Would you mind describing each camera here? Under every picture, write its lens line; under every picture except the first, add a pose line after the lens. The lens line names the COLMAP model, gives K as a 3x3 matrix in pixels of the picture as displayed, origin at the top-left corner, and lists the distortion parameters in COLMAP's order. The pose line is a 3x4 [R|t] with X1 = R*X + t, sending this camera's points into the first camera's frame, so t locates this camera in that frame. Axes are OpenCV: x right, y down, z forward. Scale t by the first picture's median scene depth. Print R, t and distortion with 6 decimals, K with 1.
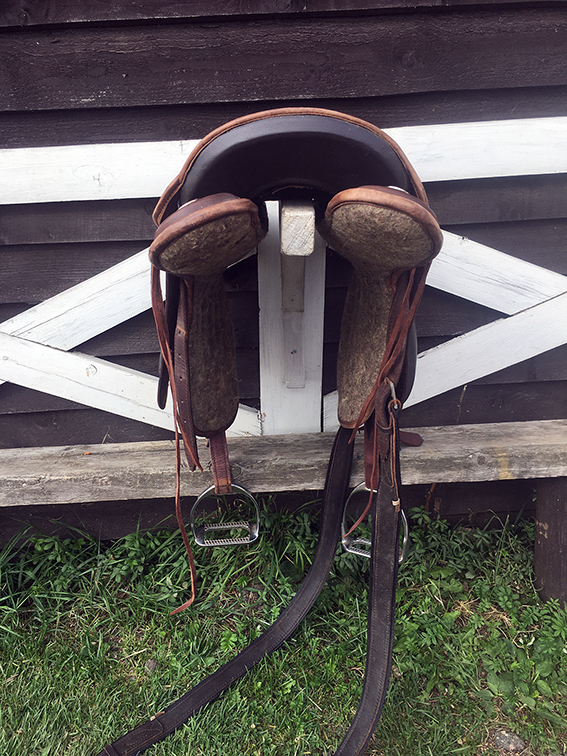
lens RADIAL K [[641.3, 0, 283.5], [0, 641.3, 378.0], [0, 0, 1]] dist [0.087848, -0.121985]
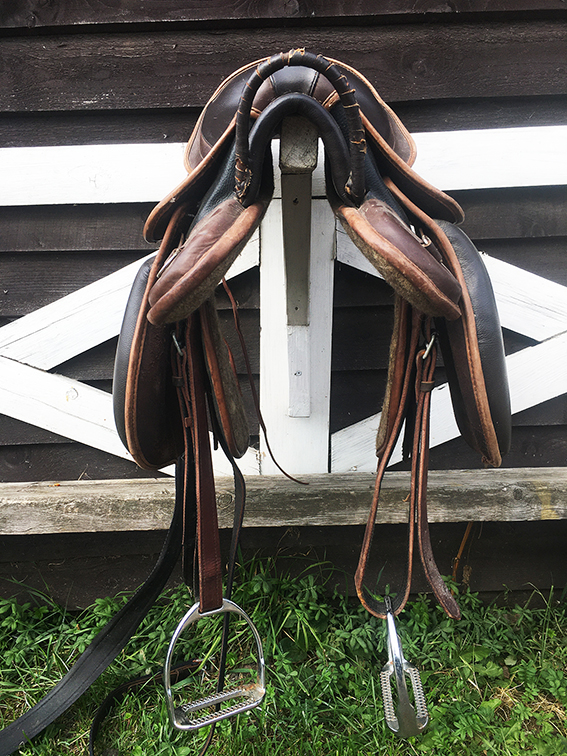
lens RADIAL K [[641.3, 0, 283.5], [0, 641.3, 378.0], [0, 0, 1]] dist [0.087848, -0.121985]
pose [[0.999552, 0.017514, -0.024290, 0.017986], [-0.022544, 0.974006, -0.225399, 0.166049], [0.019711, 0.225845, 0.973964, 0.130646]]
